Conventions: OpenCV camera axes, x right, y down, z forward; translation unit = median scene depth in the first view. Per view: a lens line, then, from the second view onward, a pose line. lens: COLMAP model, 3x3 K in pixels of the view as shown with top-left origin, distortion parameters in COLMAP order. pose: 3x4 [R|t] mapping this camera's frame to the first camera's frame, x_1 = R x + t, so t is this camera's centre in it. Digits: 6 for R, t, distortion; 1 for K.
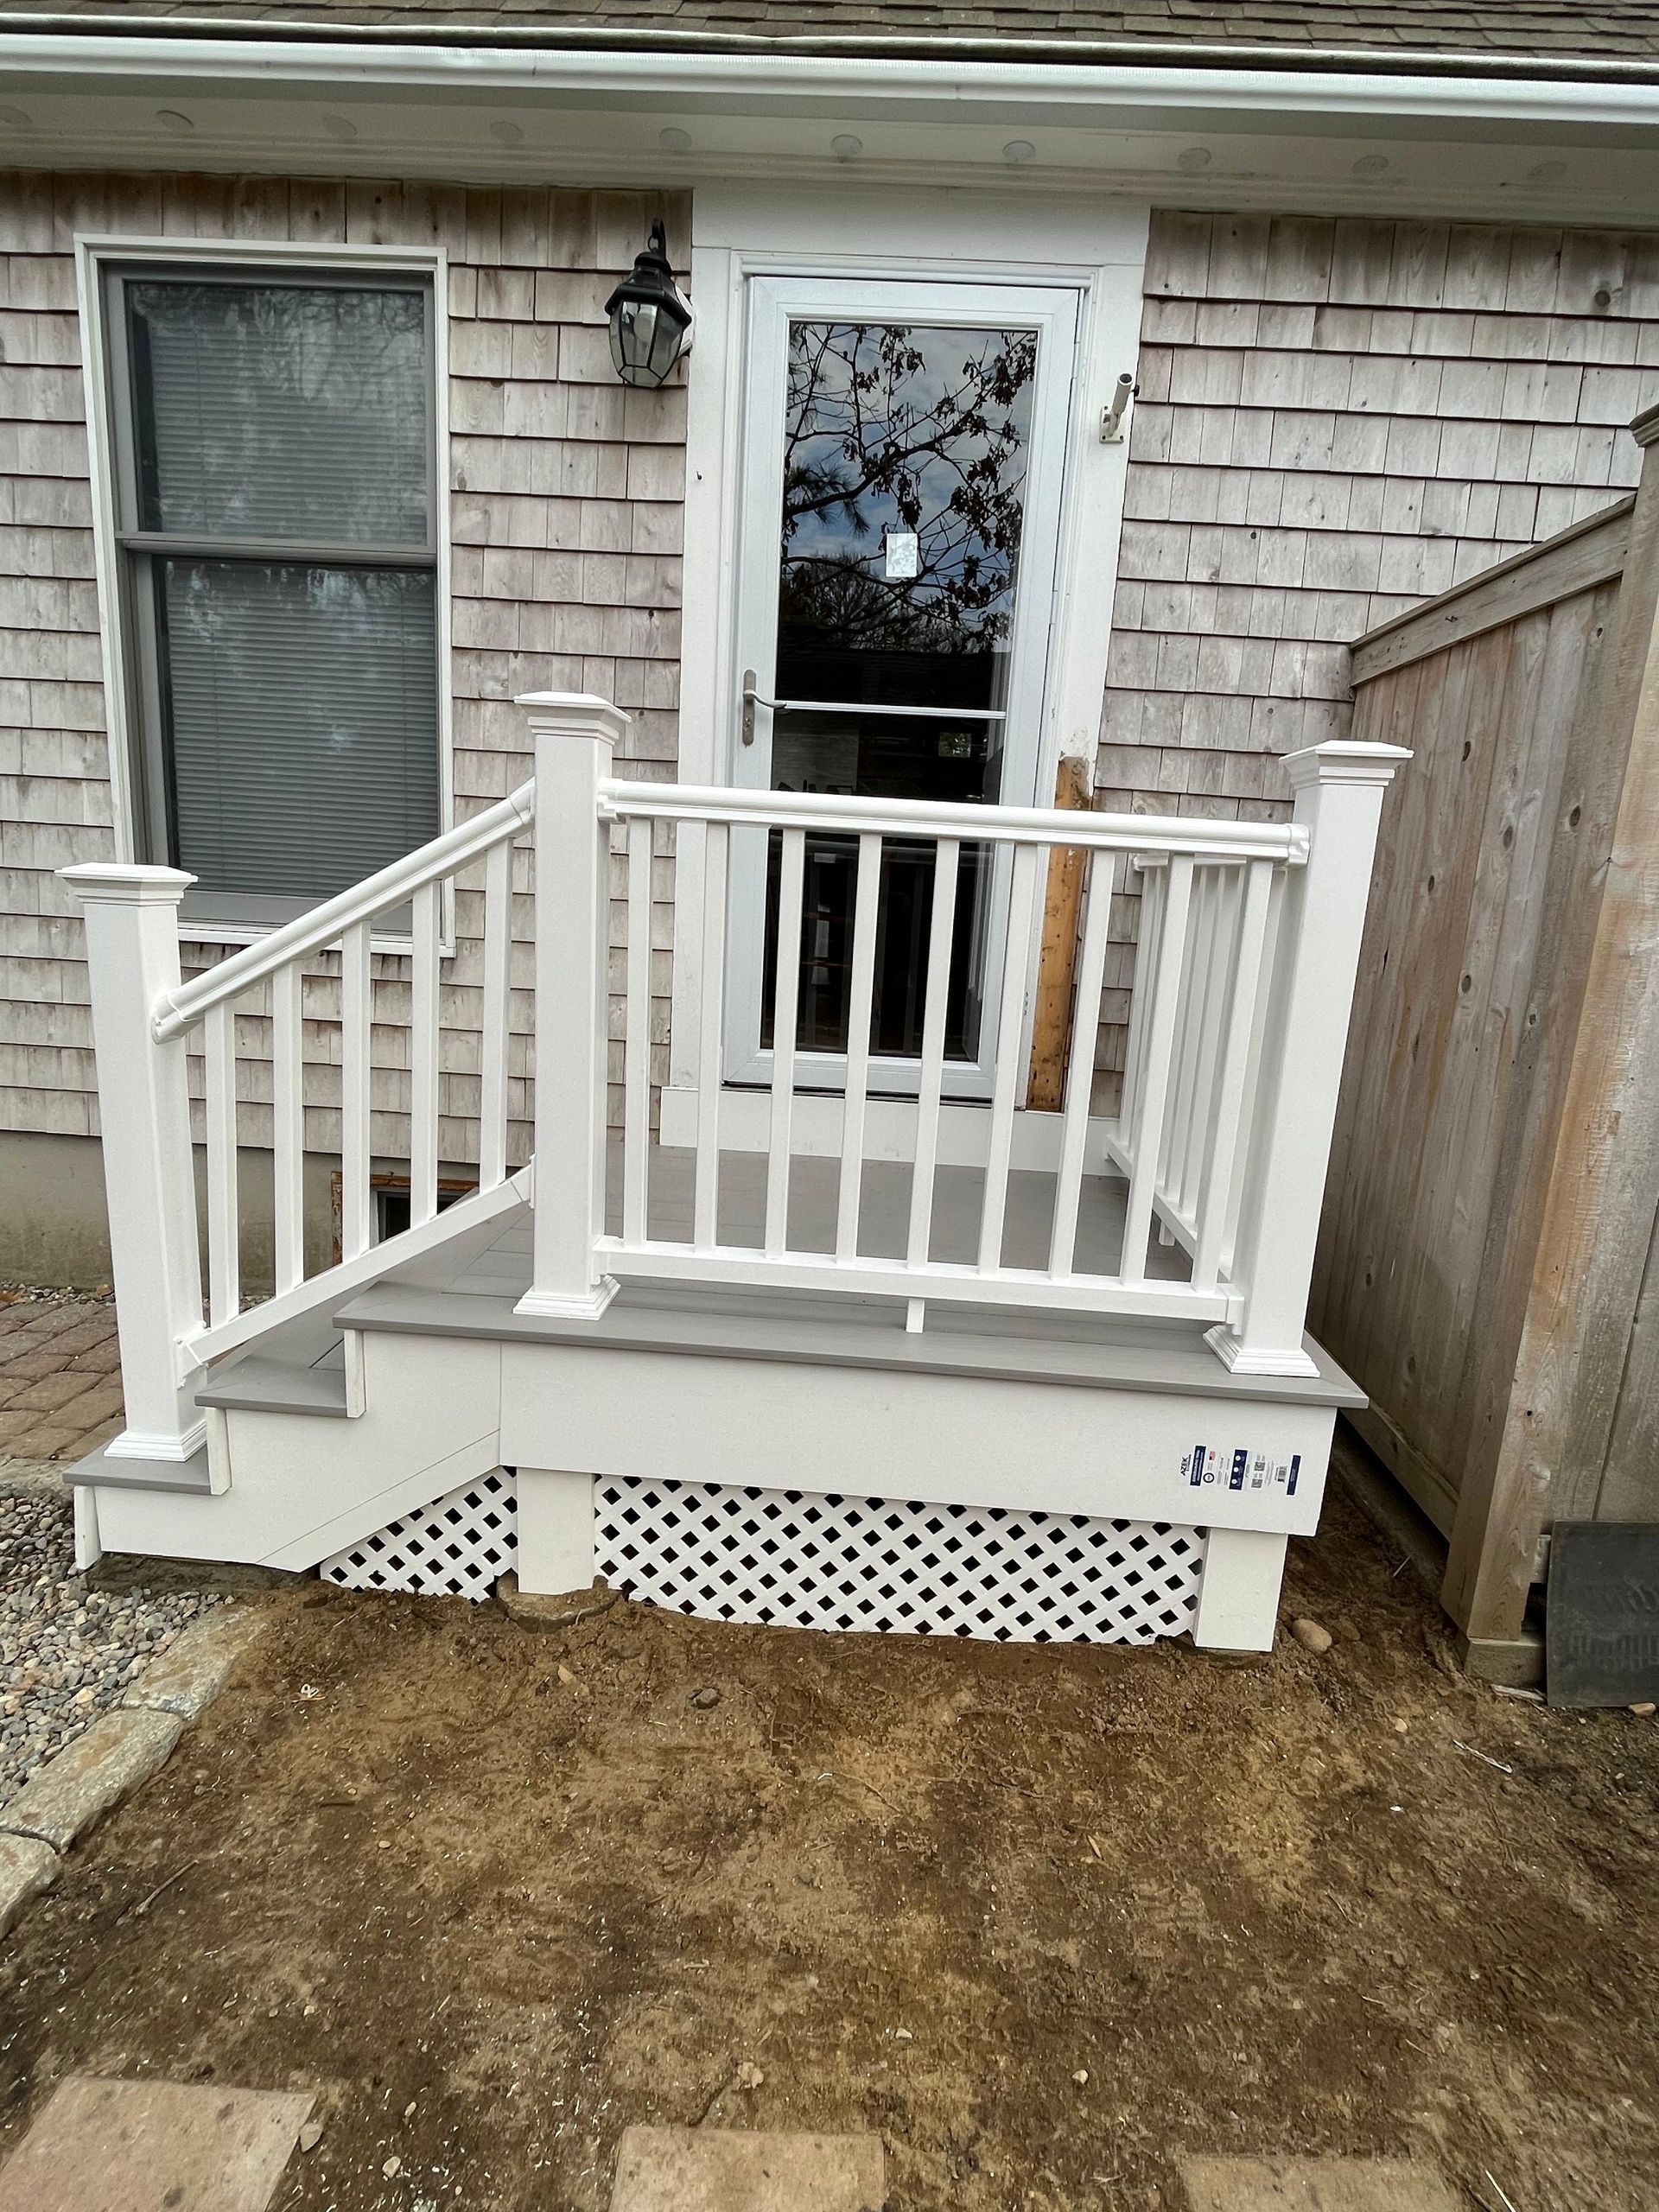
lens RADIAL K [[1094.3, 0, 830.0], [0, 1094.3, 1101.4], [0, 0, 1]] dist [-0.006891, 0.000540]
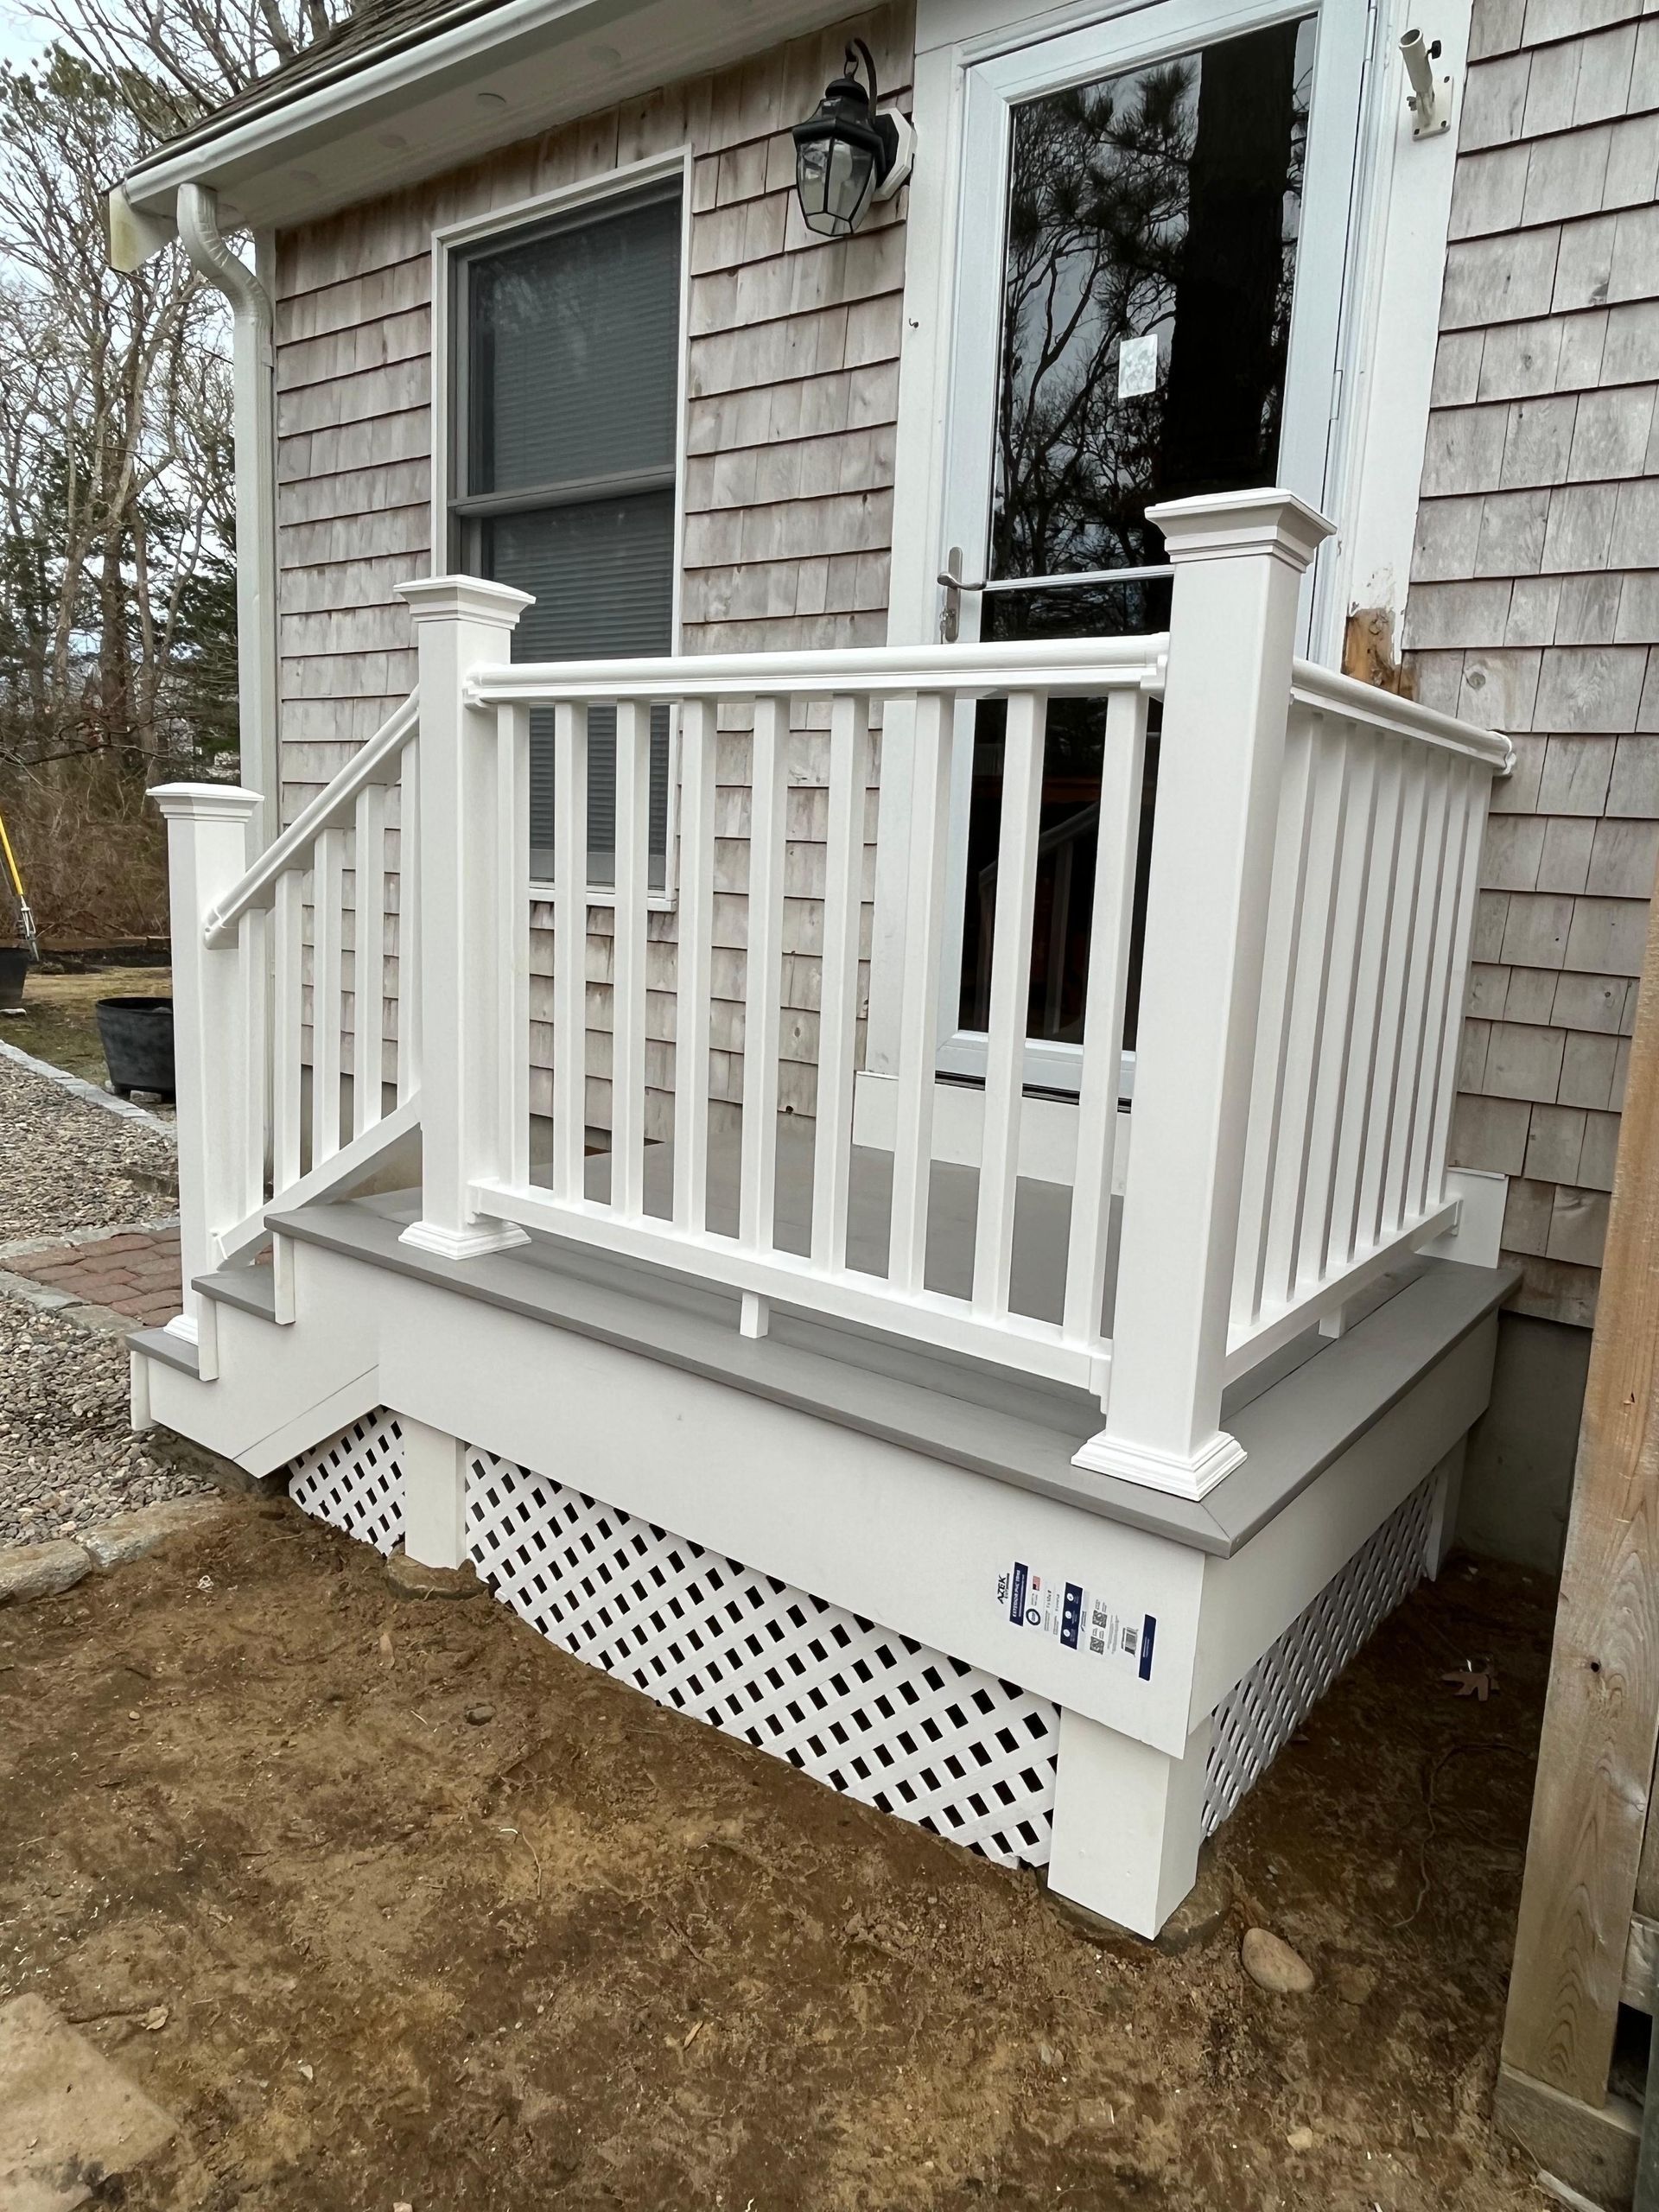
lens RADIAL K [[1434.8, 0, 829.5], [0, 1434.8, 1106.0], [0, 0, 1]] dist [-0.001117, -0.006598]
pose [[0.825918, 0.078556, -0.558291, 0.658031], [-0.112497, 0.993294, -0.026659, 0.066794], [0.552453, 0.084824, 0.829217, 0.165525]]
